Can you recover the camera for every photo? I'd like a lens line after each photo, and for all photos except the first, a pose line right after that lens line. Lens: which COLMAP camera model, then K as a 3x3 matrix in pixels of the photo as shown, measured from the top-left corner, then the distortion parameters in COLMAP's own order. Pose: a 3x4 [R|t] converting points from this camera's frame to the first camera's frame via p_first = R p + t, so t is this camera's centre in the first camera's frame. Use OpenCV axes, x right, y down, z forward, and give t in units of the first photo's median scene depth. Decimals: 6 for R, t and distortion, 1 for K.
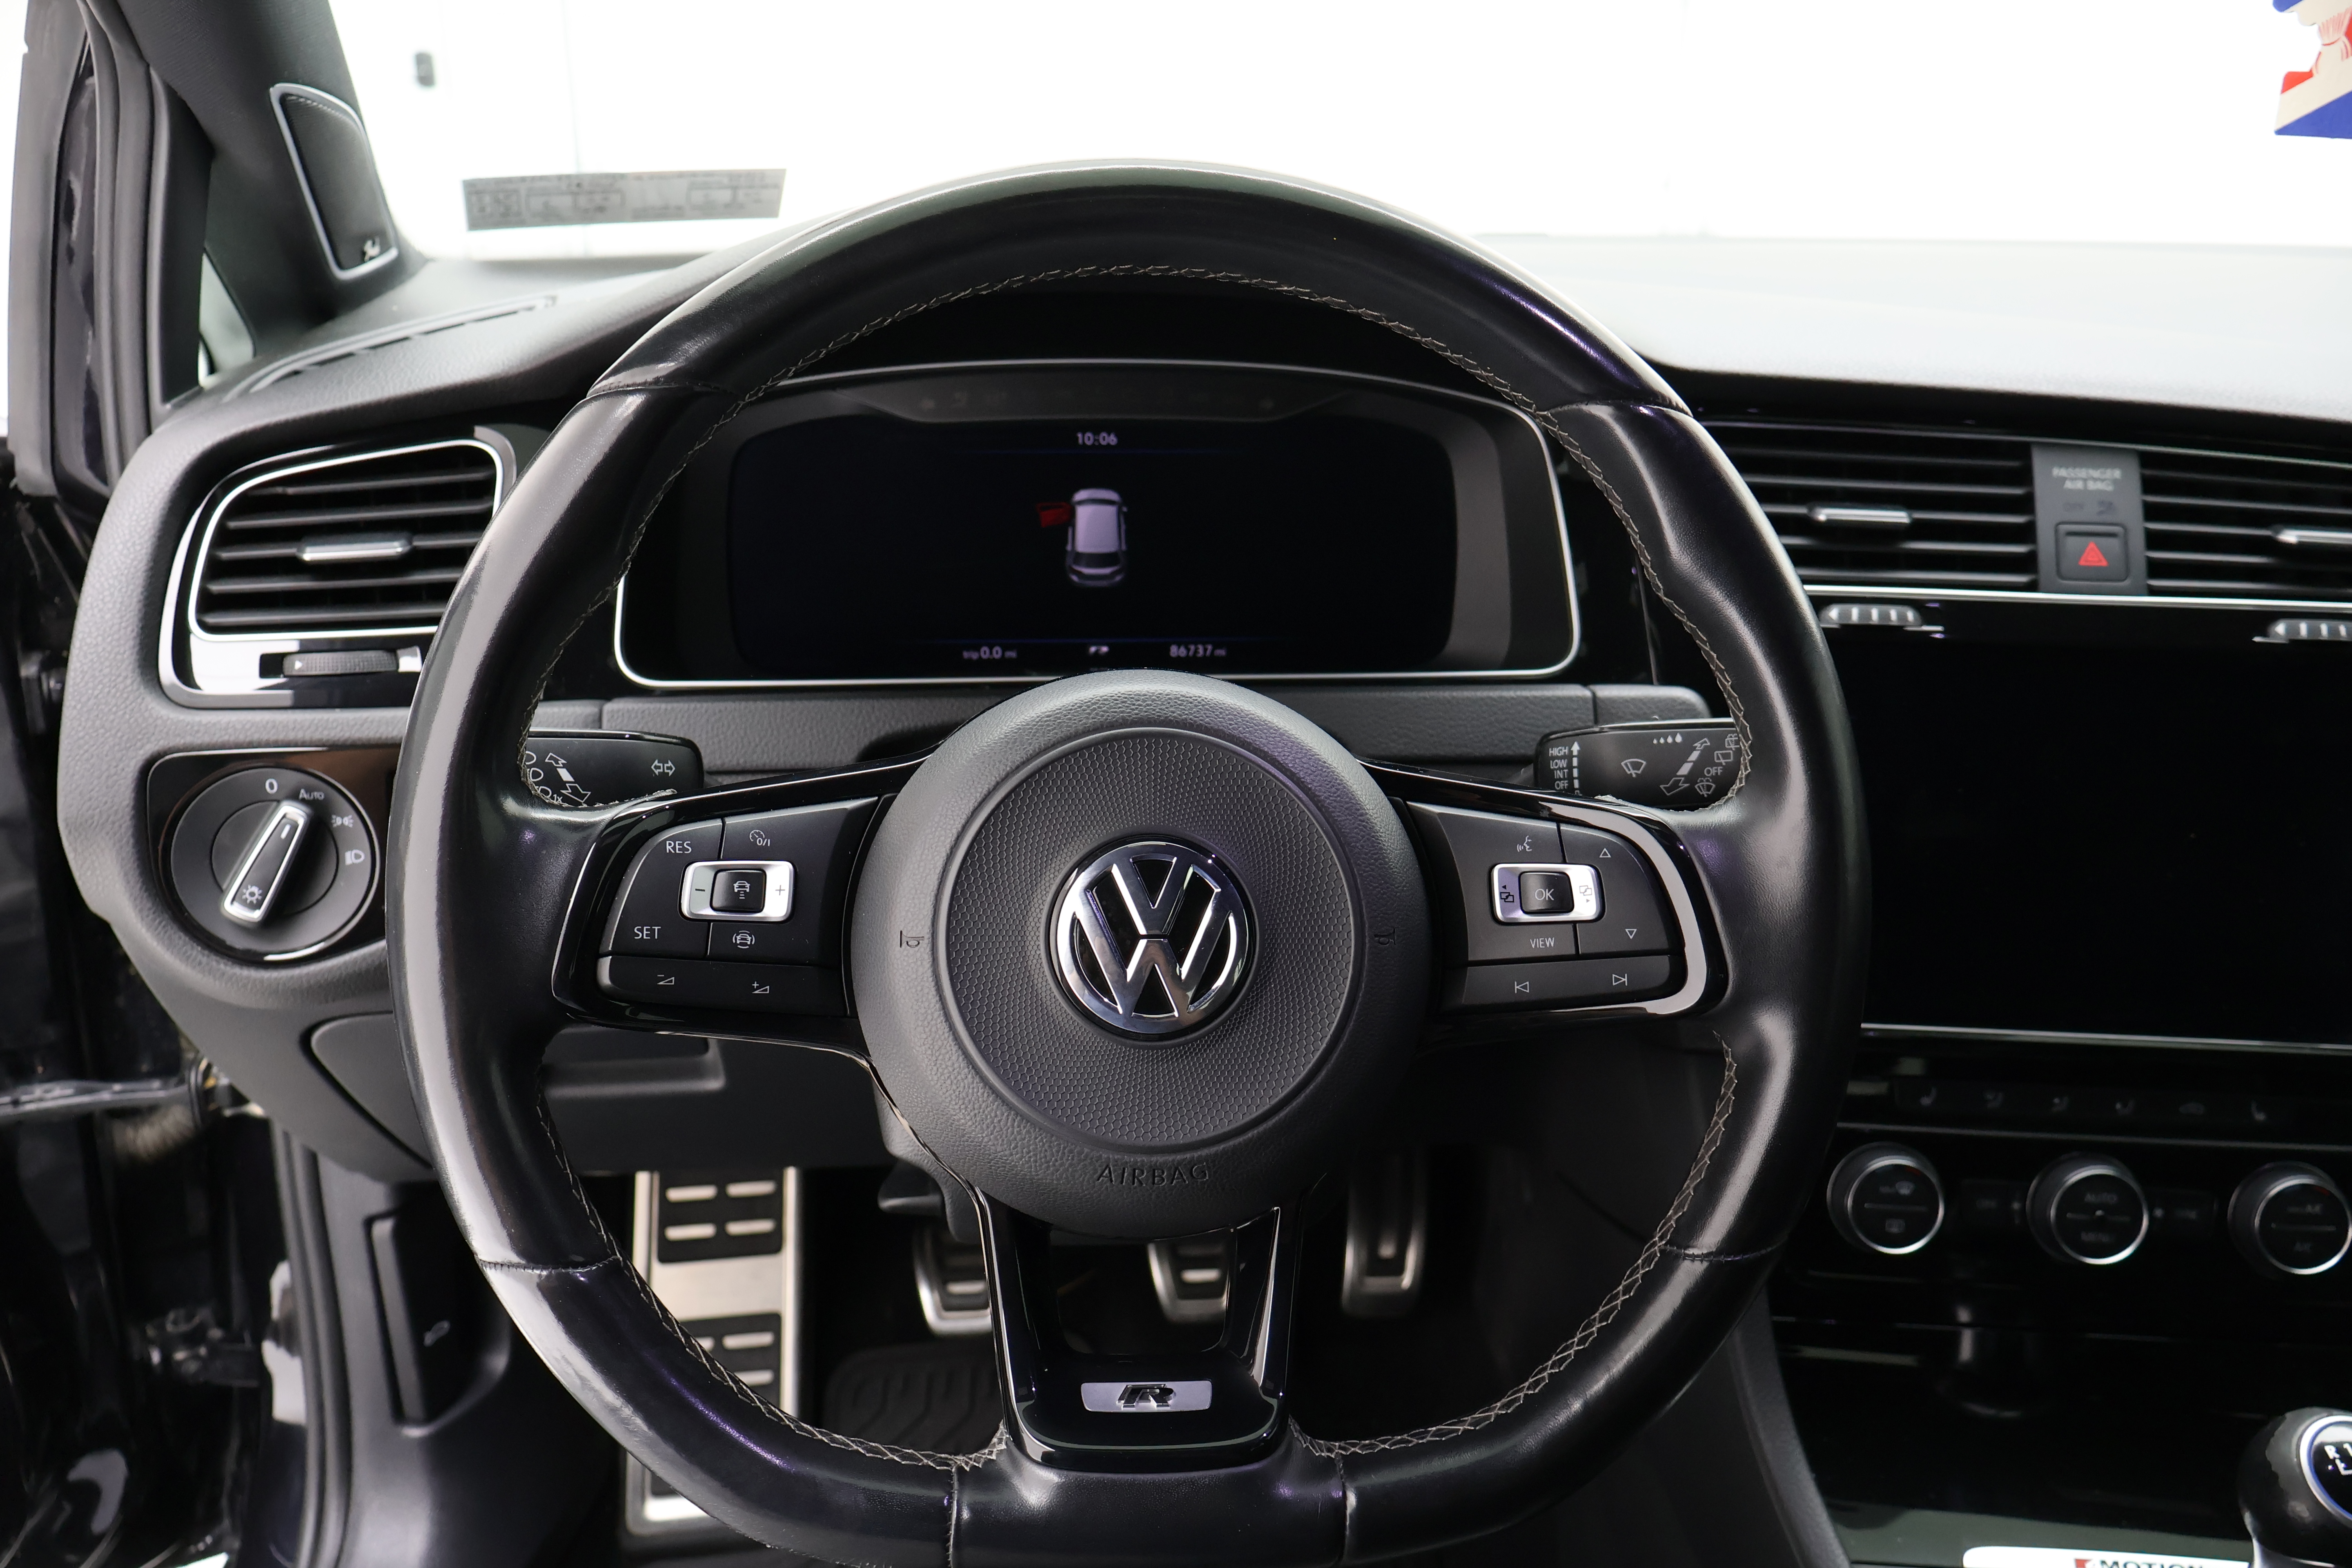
lens RADIAL K [[1933.3, 0, 1165.5], [0, 1933.3, 780.5], [0, 0, 1]] dist [-0.000634, -0.017810]
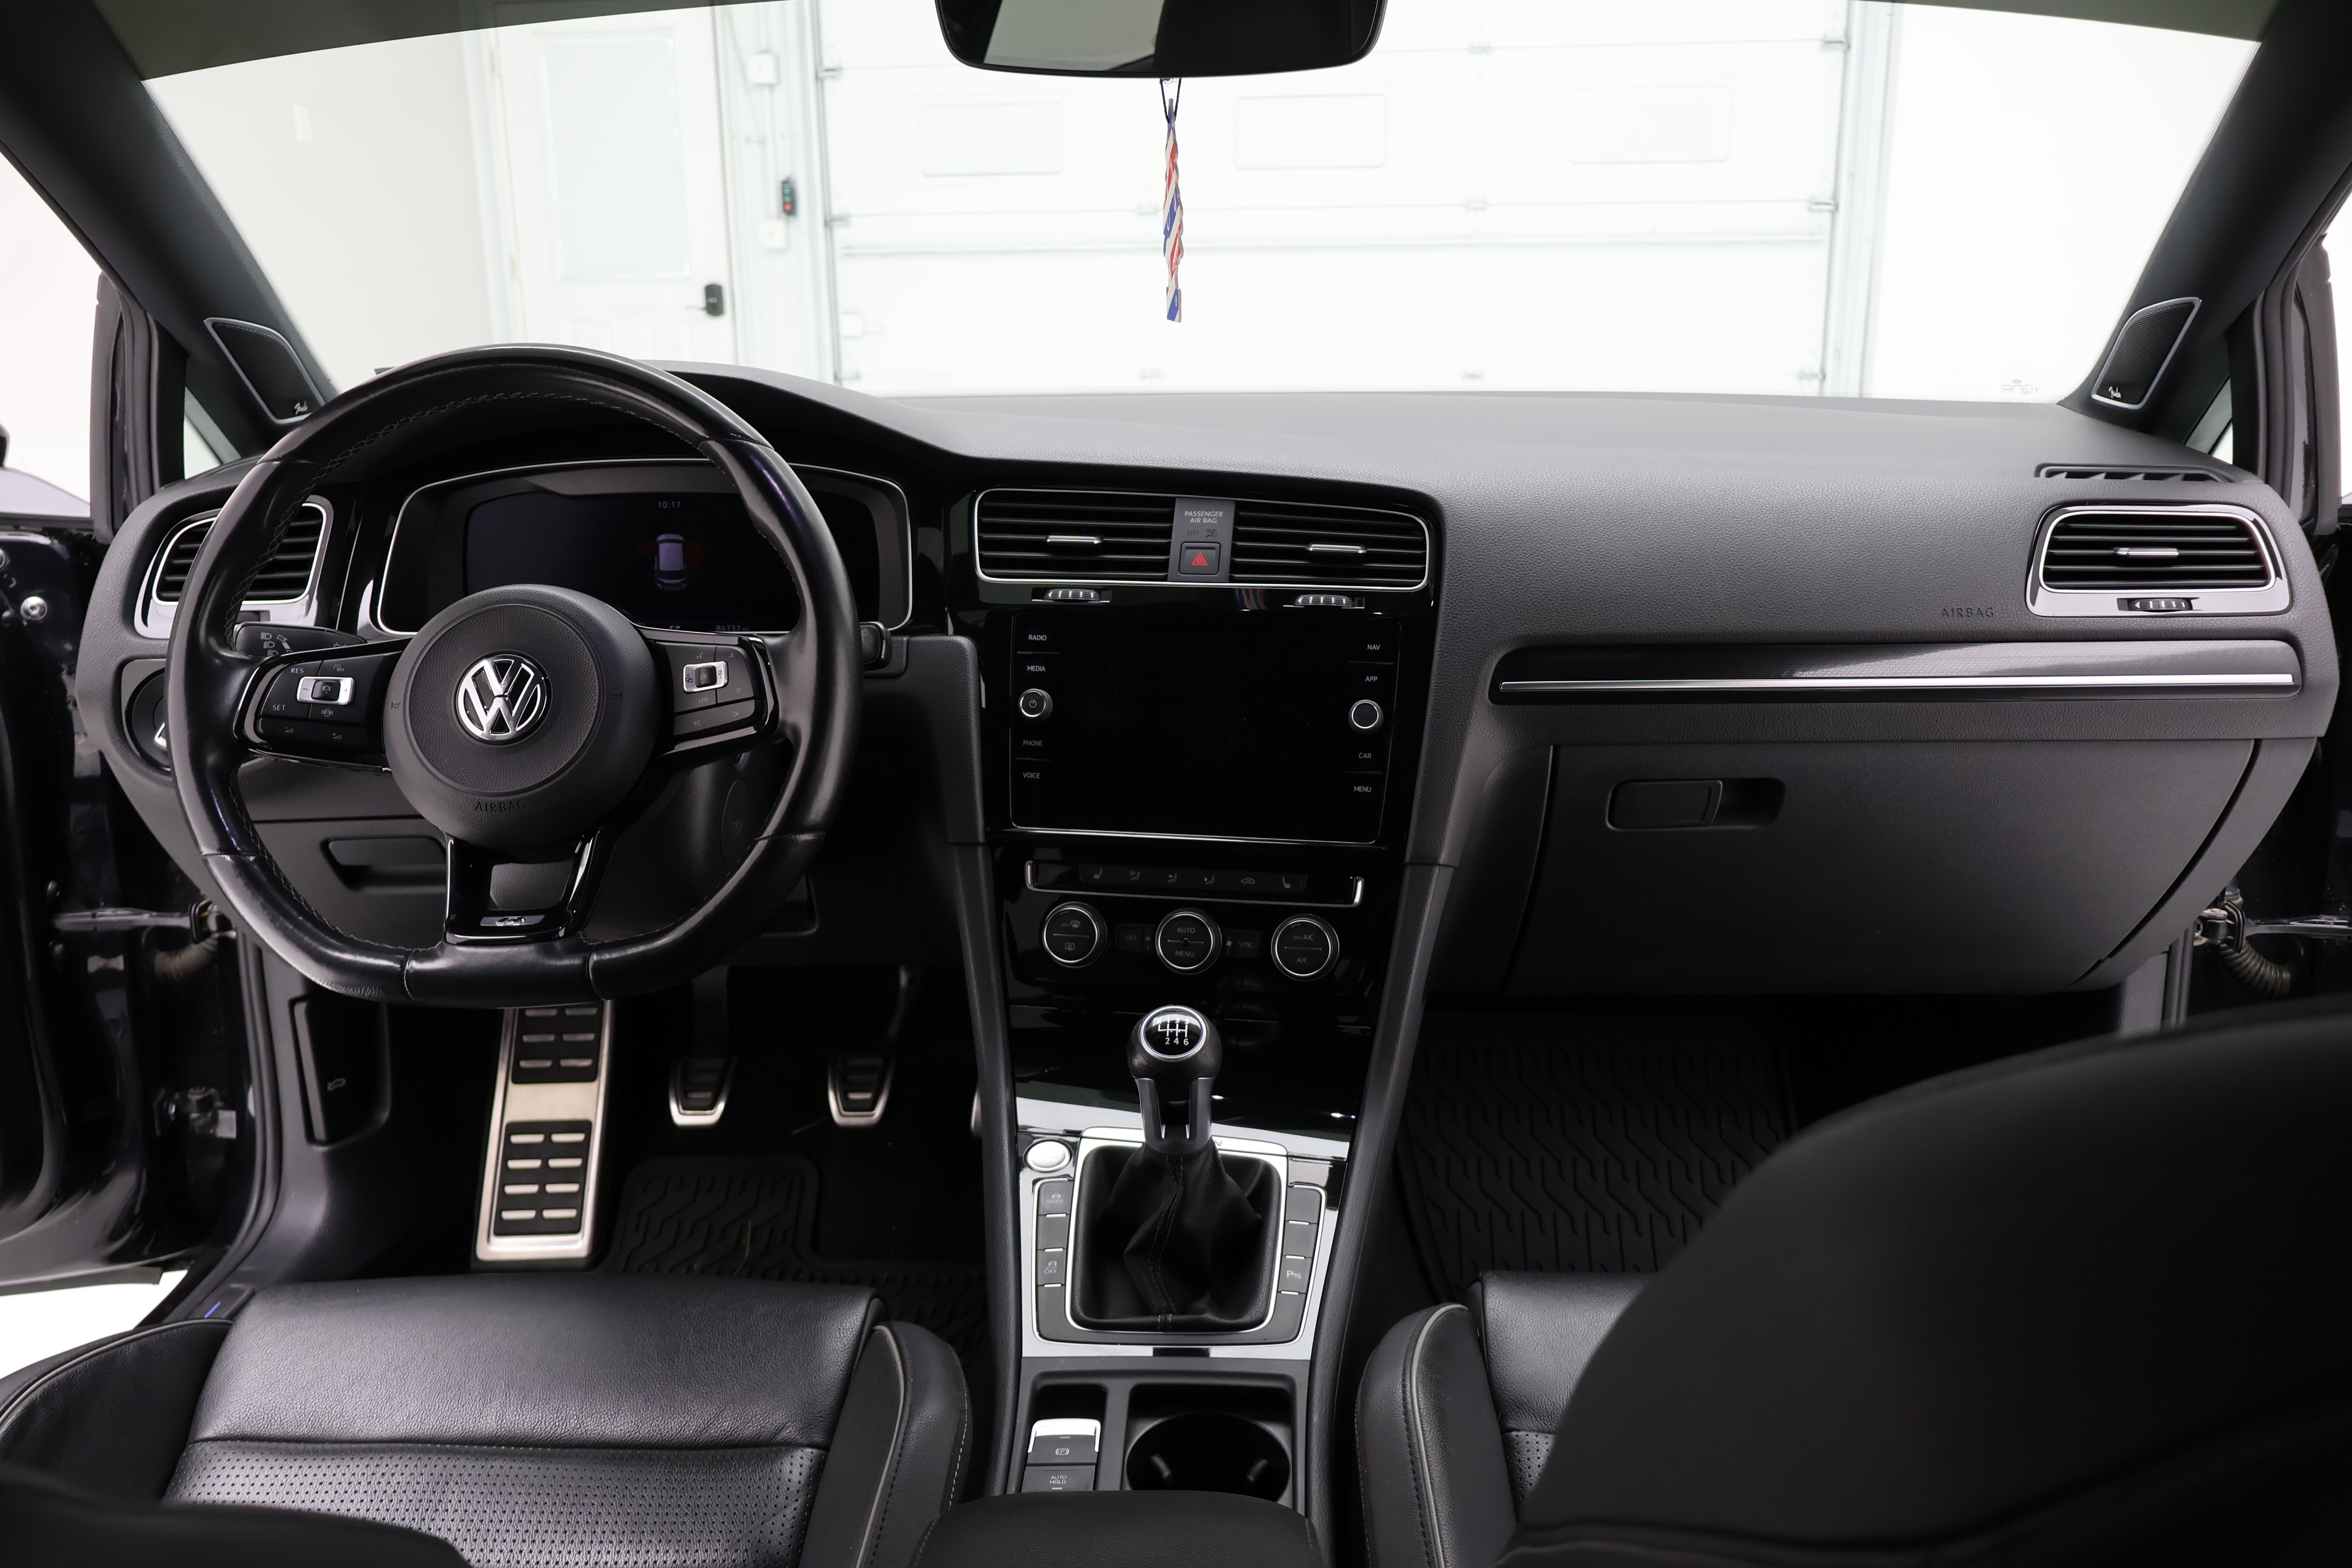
lens RADIAL K [[1933.3, 0, 1186.0], [0, 1933.3, 787.6], [0, 0, 1]] dist [-0.000634, -0.017810]
pose [[0.993328, 0.006101, -0.115164, 0.667513], [-0.017470, 0.995036, -0.097974, 0.253868], [0.113994, 0.099332, 0.988503, -0.683174]]
